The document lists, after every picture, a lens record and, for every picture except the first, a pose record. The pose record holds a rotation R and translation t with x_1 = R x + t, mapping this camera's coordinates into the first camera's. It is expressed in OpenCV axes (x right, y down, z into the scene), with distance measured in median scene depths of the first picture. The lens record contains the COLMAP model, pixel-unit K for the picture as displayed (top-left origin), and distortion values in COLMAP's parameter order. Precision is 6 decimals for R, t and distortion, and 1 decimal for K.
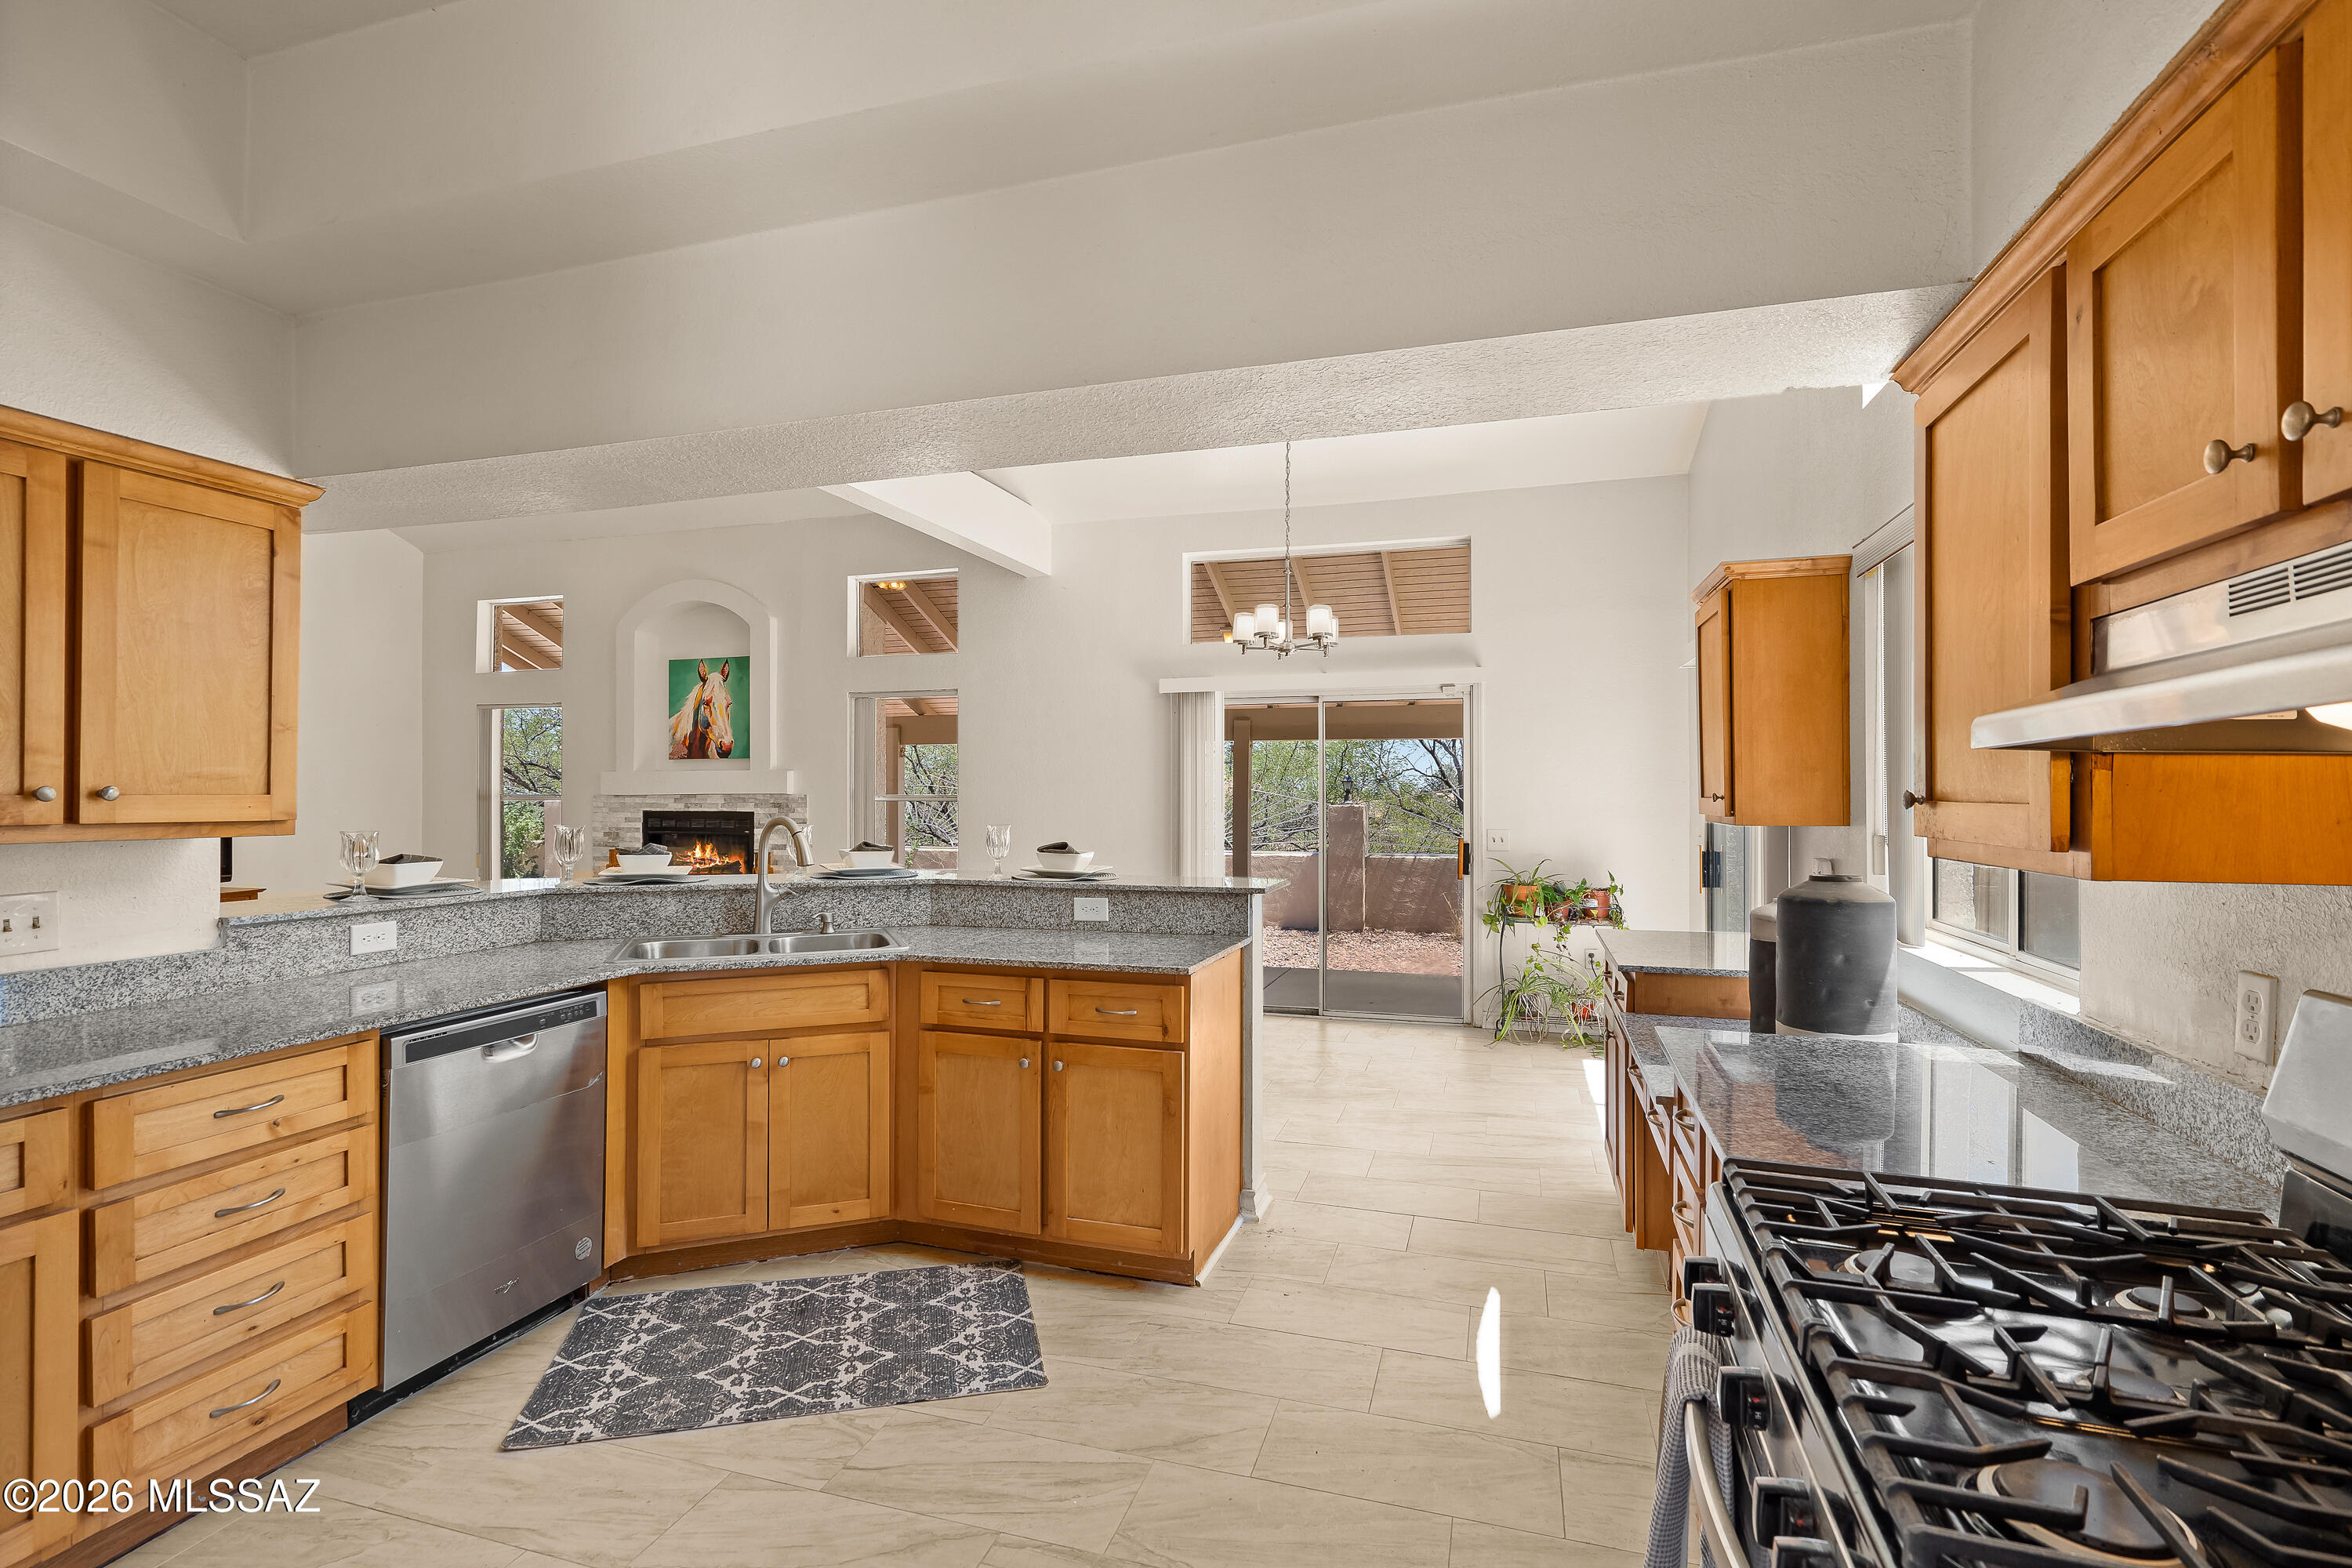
lens RADIAL K [[1089.4, 0, 1176.0], [0, 1089.4, 784.0], [0, 0, 1]] dist [-0.015826, 0.000243]
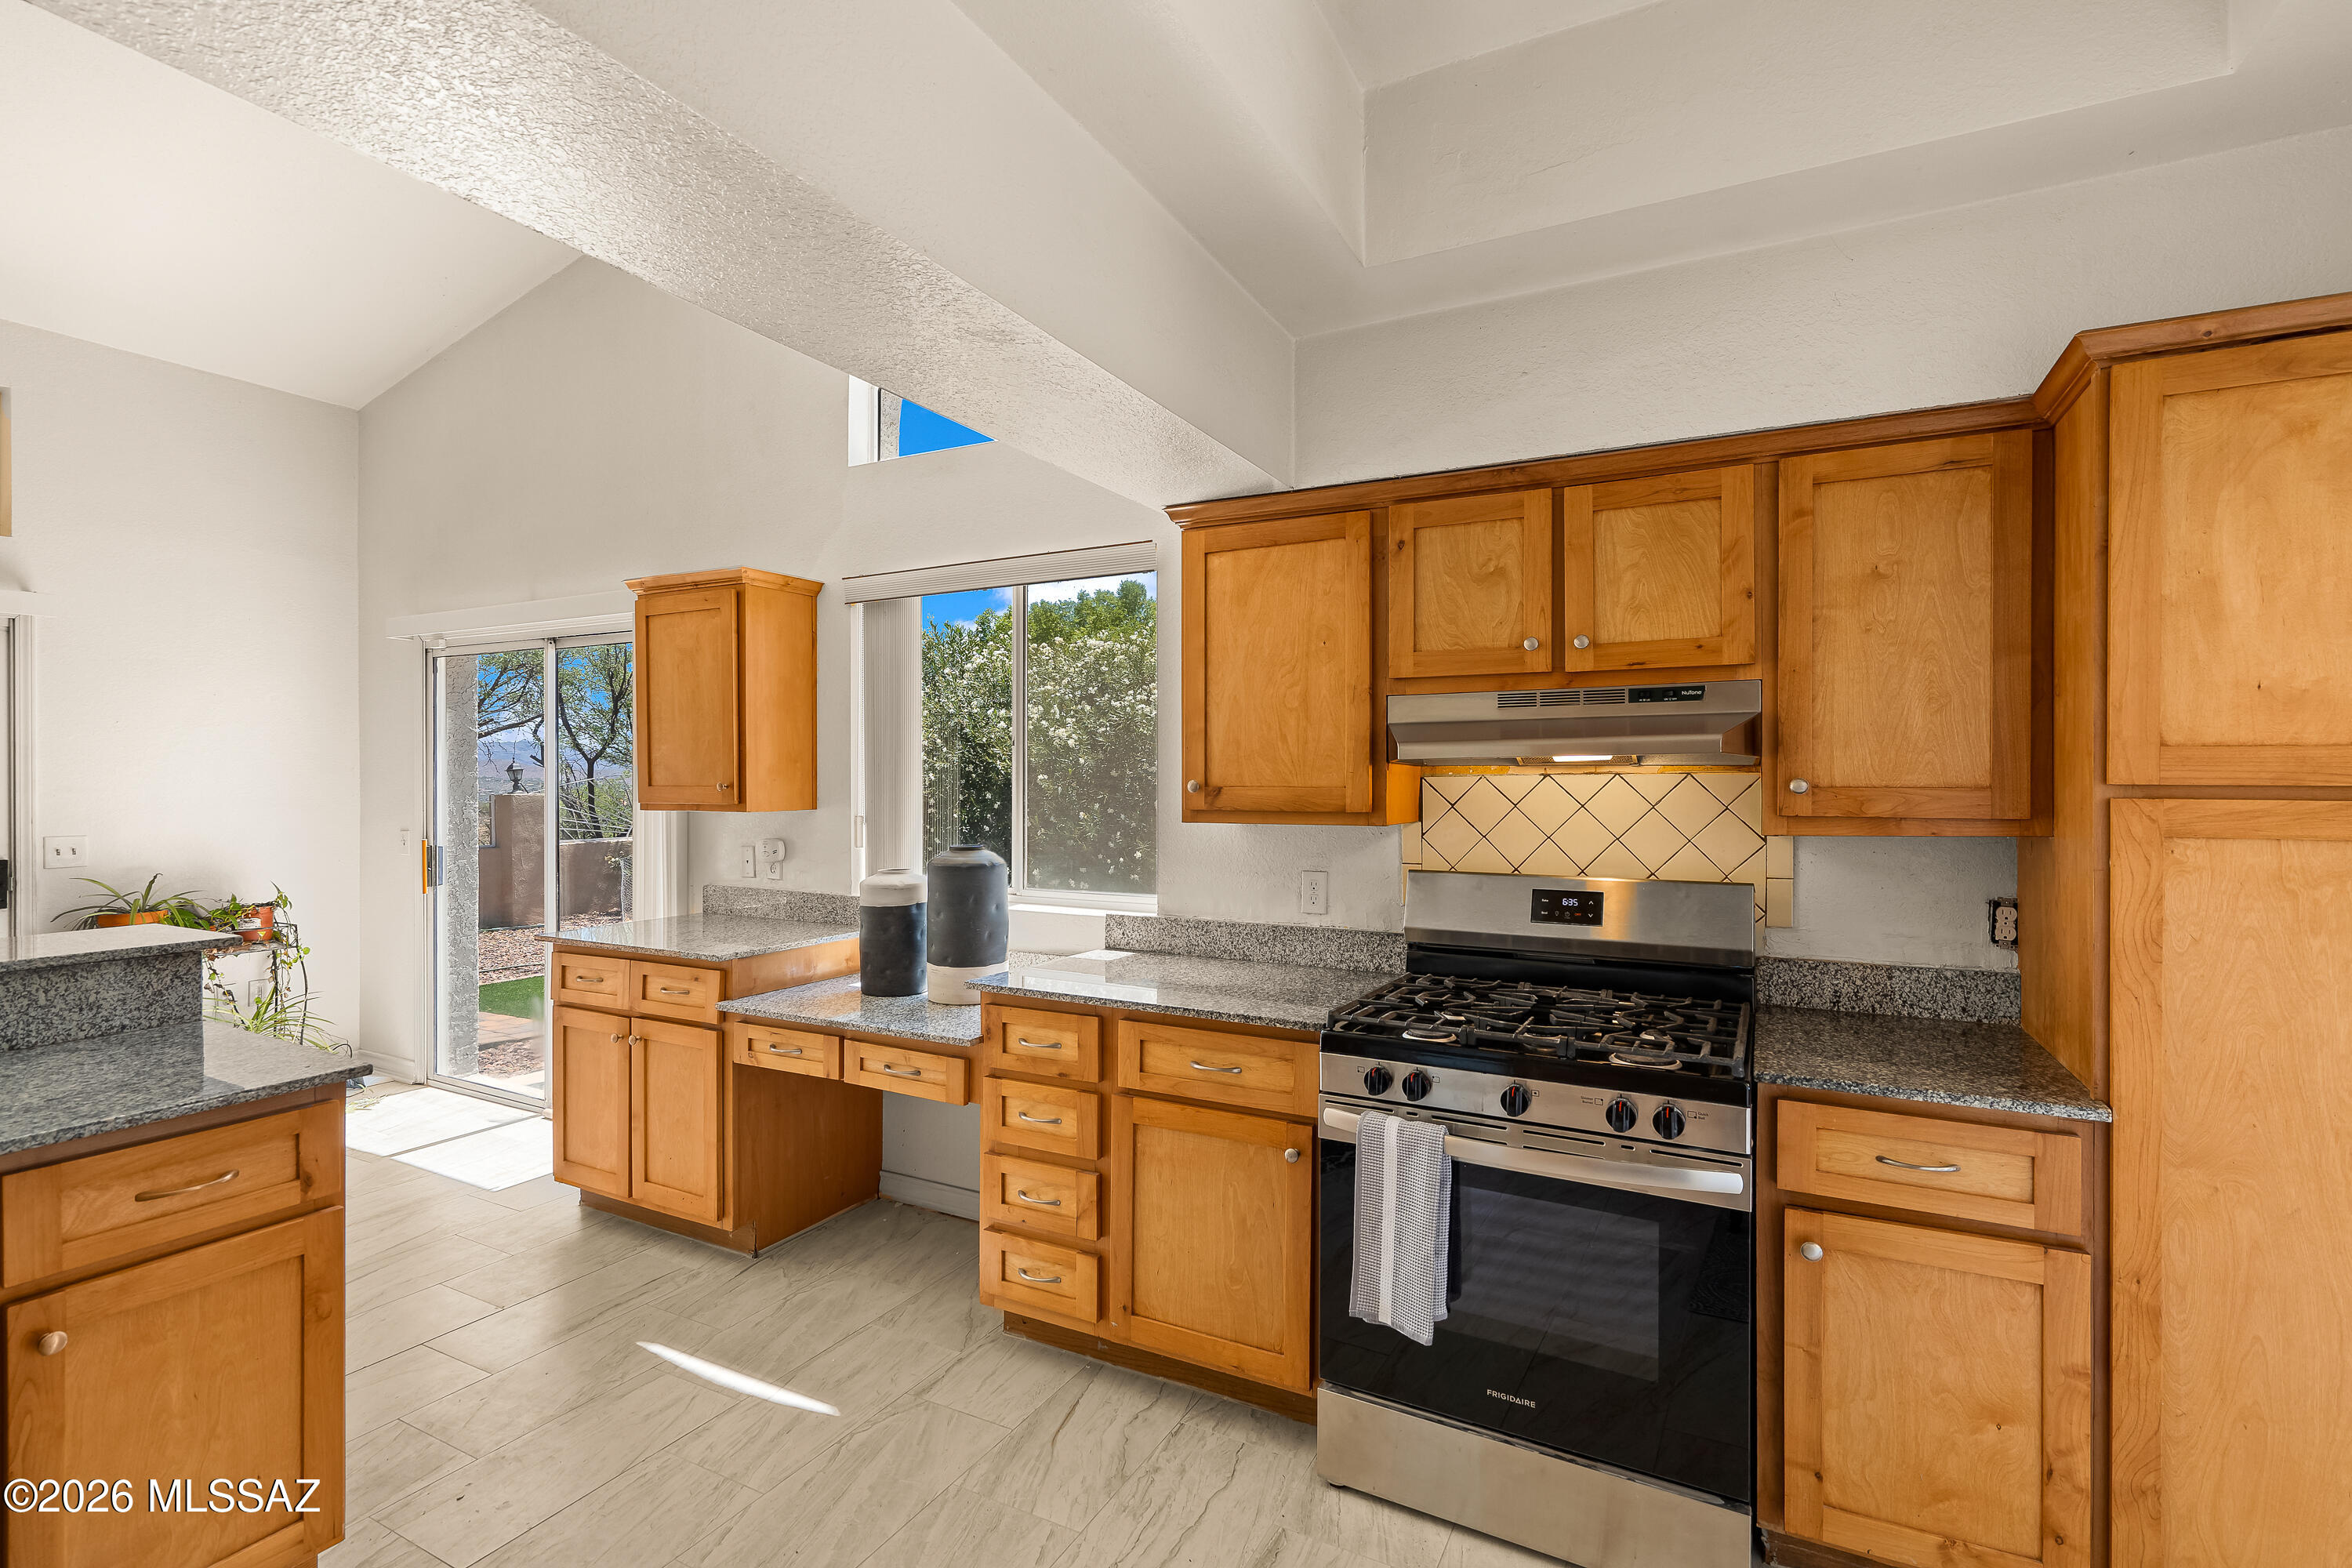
lens RADIAL K [[1072.1, 0, 1174.5], [0, 1072.1, 788.6], [0, 0, 1]] dist [-0.009156, 0.007218]
pose [[0.193523, -0.009141, 0.981053, -0.239768], [-0.007256, 0.999916, 0.010748, -0.000058], [-0.981069, -0.009199, 0.193440, 0.204648]]
